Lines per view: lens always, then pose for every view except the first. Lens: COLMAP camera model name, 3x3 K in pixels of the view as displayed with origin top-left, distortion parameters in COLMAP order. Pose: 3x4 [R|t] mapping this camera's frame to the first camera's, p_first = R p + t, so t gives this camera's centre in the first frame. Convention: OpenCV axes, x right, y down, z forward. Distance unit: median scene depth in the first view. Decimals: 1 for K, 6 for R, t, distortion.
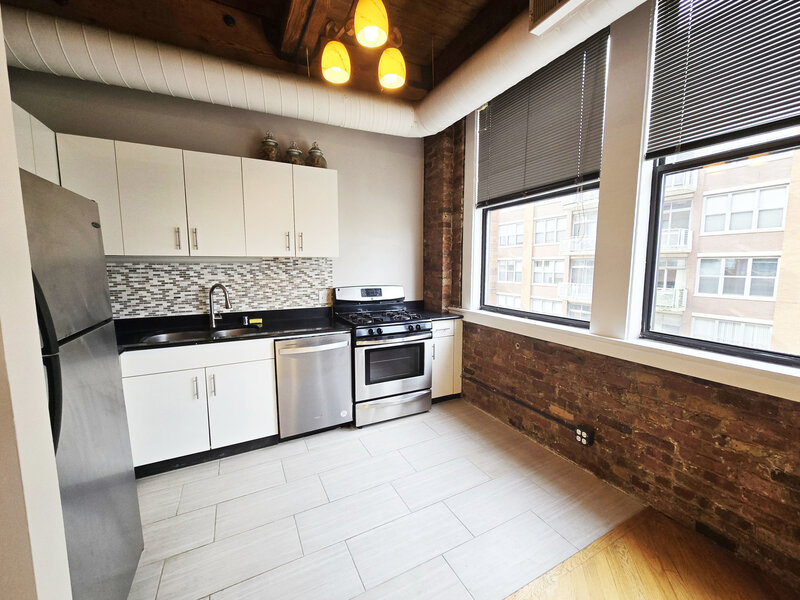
lens RADIAL K [[328.7, 0, 399.4], [0, 328.7, 298.7], [0, 0, 1]] dist [-0.001459, 0.001150]
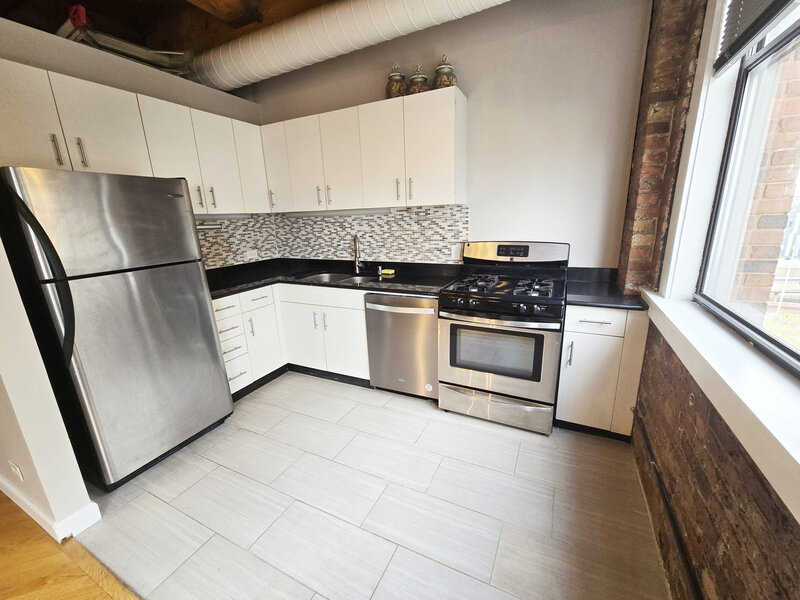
lens RADIAL K [[328.7, 0, 399.4], [0, 328.7, 298.7], [0, 0, 1]] dist [-0.001459, 0.001150]
pose [[0.596954, 0.182366, -0.781274, 0.409376], [-0.047376, 0.980136, 0.192585, -0.049462], [0.800875, -0.077950, 0.593736, 0.405558]]
